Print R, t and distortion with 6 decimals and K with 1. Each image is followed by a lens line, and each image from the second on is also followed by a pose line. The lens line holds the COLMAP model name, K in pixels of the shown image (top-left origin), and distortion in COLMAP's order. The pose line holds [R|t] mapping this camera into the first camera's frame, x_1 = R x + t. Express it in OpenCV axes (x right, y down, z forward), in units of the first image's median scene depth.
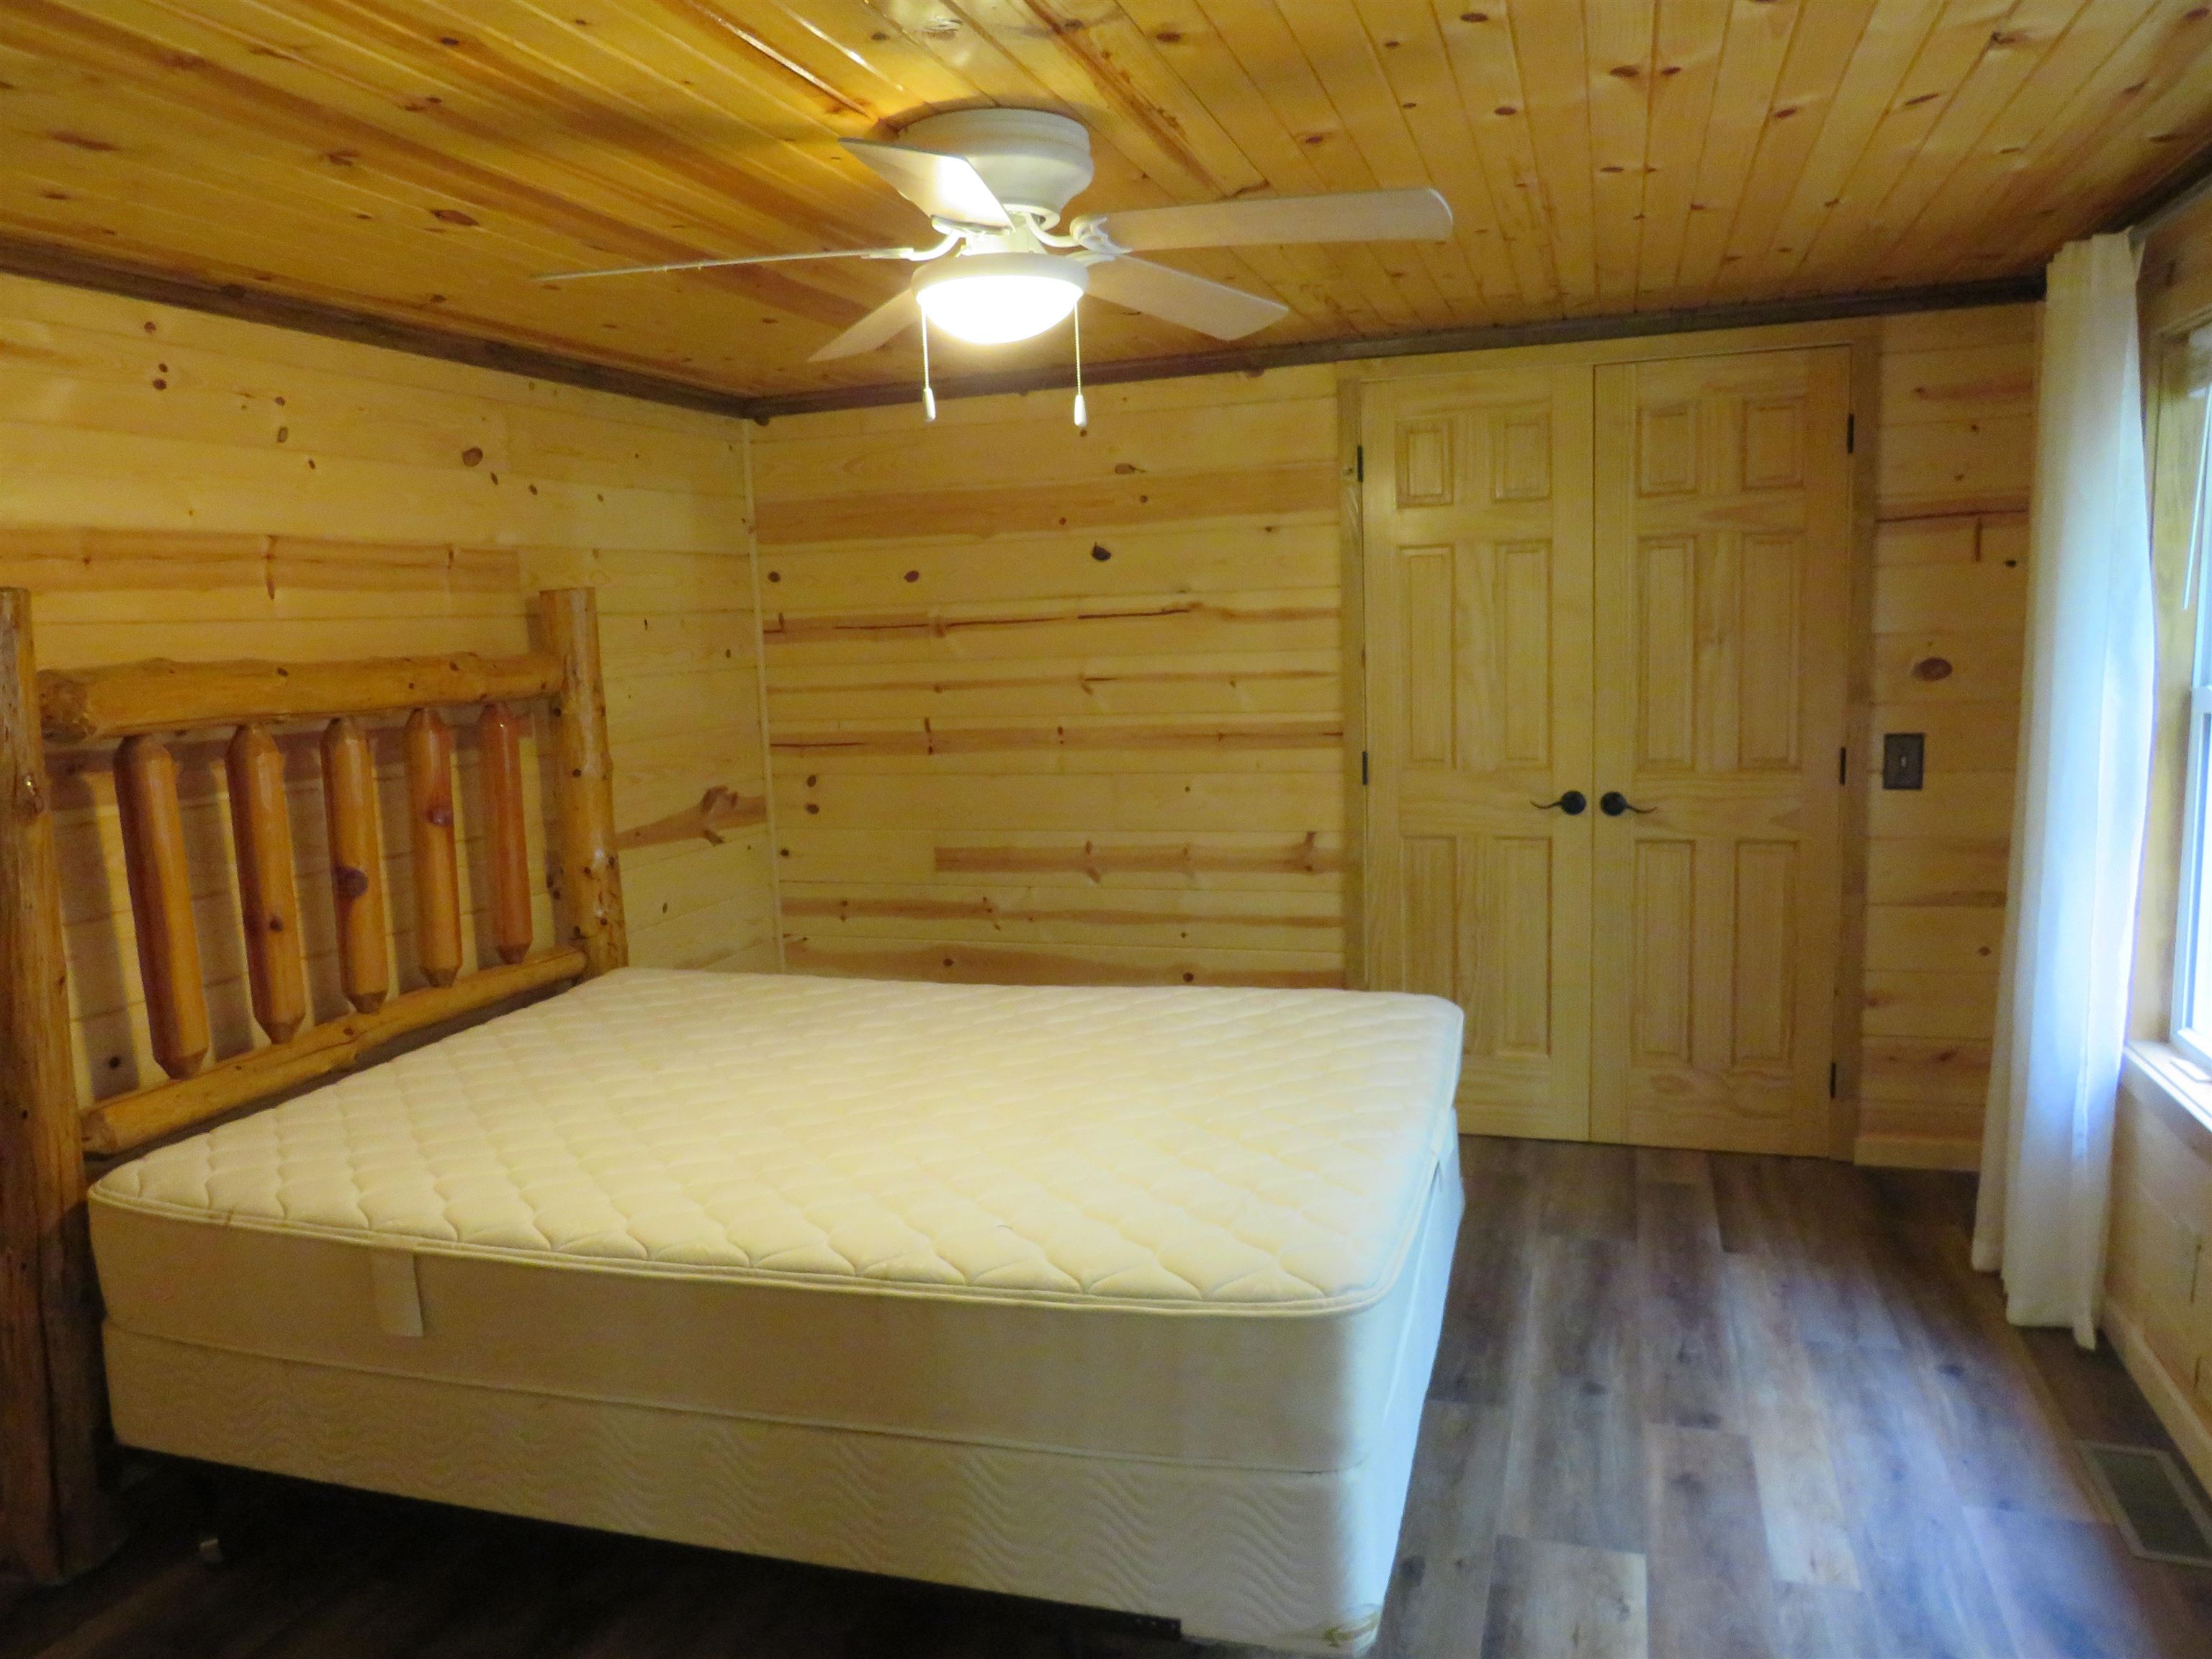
lens RADIAL K [[1545.3, 0, 1106.0], [0, 1545.3, 829.5], [0, 0, 1]] dist [-0.030288, 0.000382]
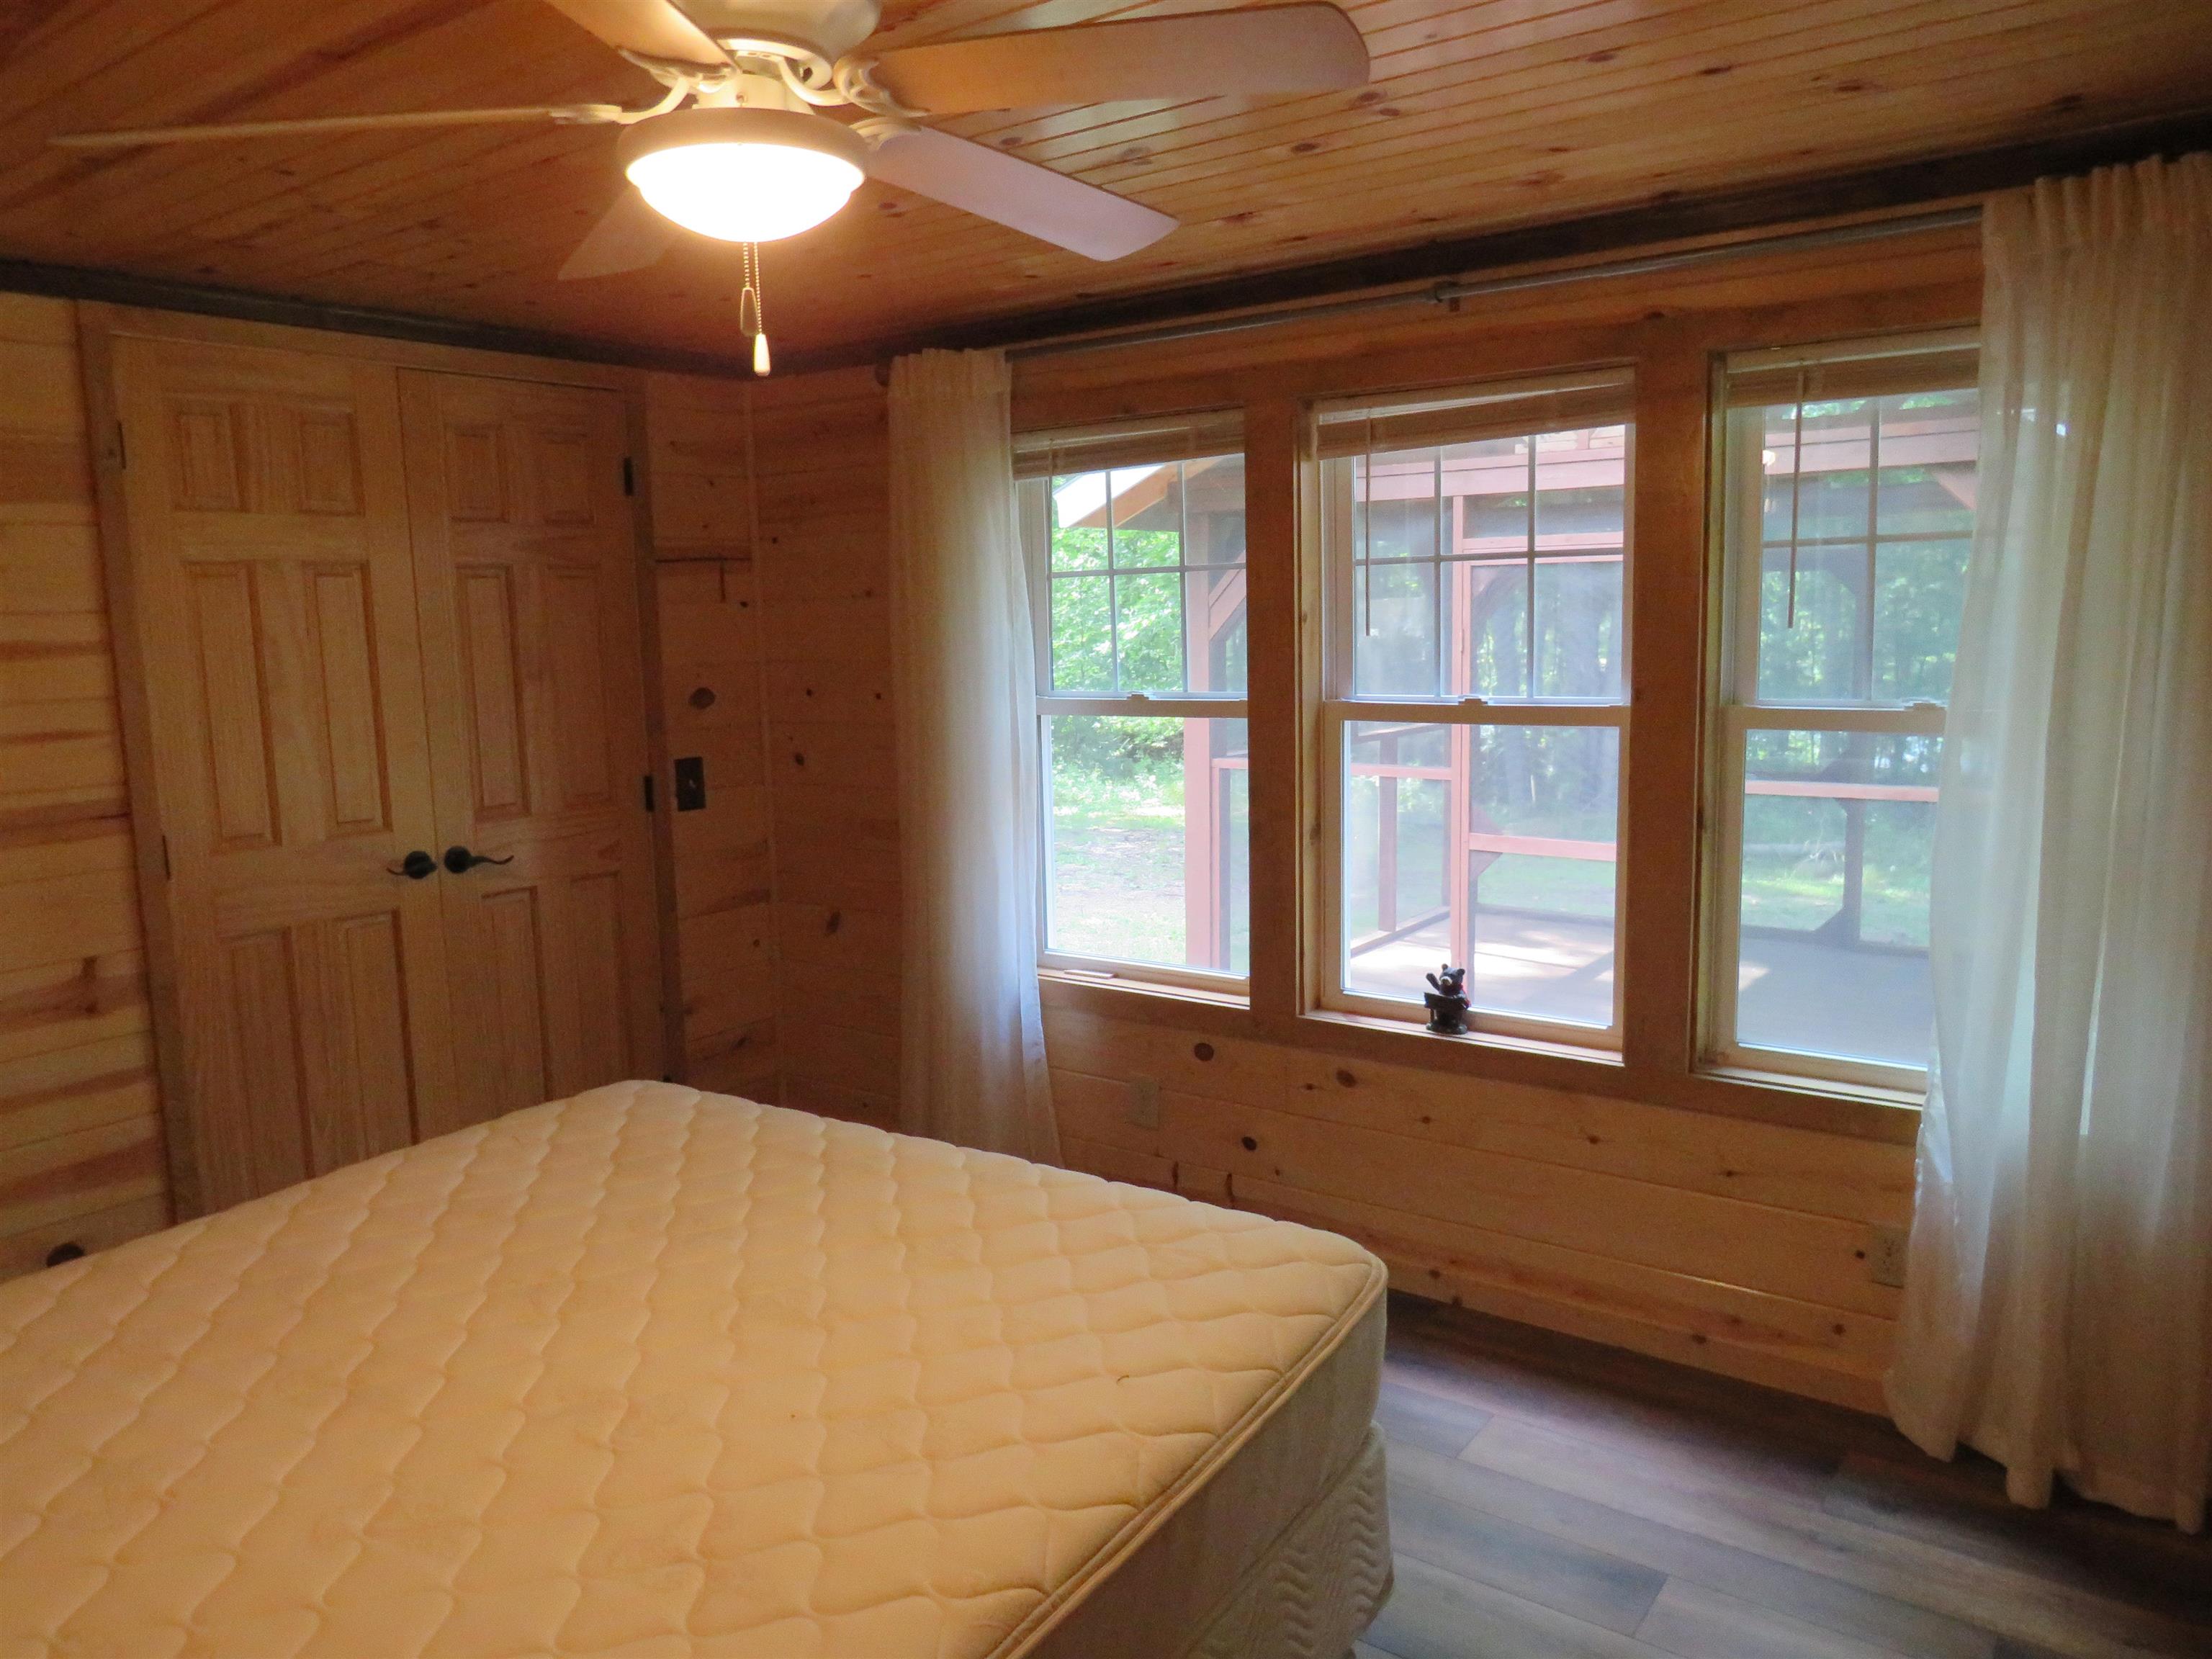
lens RADIAL K [[1545.3, 0, 1106.0], [0, 1545.3, 829.5], [0, 0, 1]] dist [-0.030288, 0.000382]
pose [[0.311388, -0.105998, 0.944353, -0.402570], [0.134529, 0.988668, 0.066613, -0.043233], [-0.940712, 0.106300, 0.322119, 0.355356]]
